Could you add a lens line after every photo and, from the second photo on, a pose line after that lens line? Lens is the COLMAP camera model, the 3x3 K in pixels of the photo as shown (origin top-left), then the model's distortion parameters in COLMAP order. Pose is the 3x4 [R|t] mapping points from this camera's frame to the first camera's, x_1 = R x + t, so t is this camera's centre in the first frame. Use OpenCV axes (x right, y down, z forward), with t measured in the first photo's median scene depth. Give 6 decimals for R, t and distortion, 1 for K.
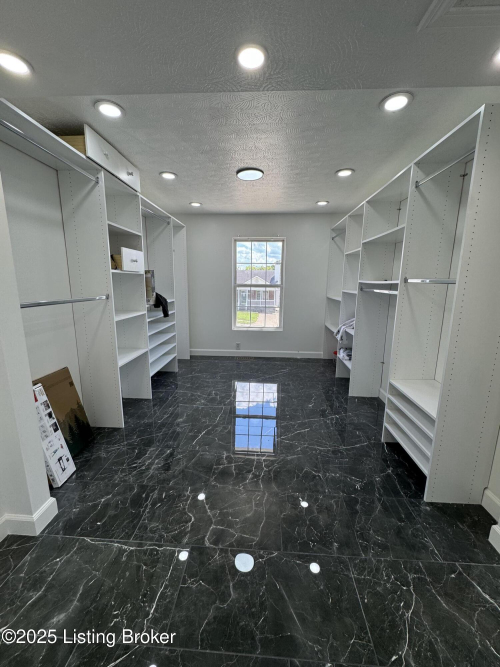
lens RADIAL K [[267.5, 0, 245.8], [0, 267.5, 334.8], [0, 0, 1]] dist [-0.003673, 0.000663]
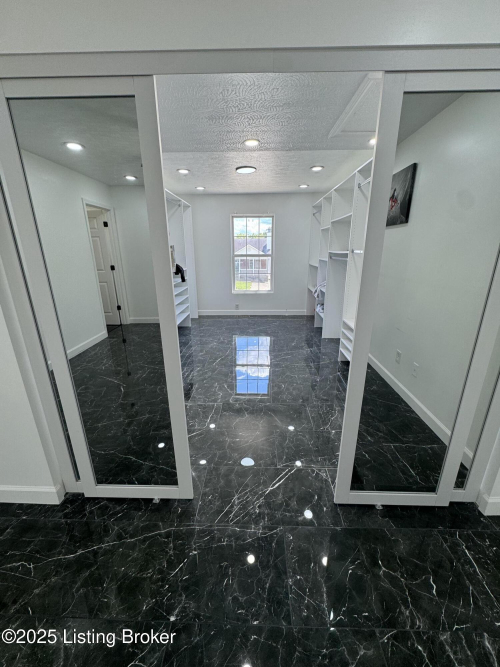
lens RADIAL K [[267.5, 0, 247.9], [0, 267.5, 336.7], [0, 0, 1]] dist [-0.003673, 0.000663]
pose [[0.999133, -0.027872, 0.030914, -0.024816], [0.024107, 0.992945, 0.116102, 0.042854], [-0.033931, -0.115256, 0.992756, -0.258894]]
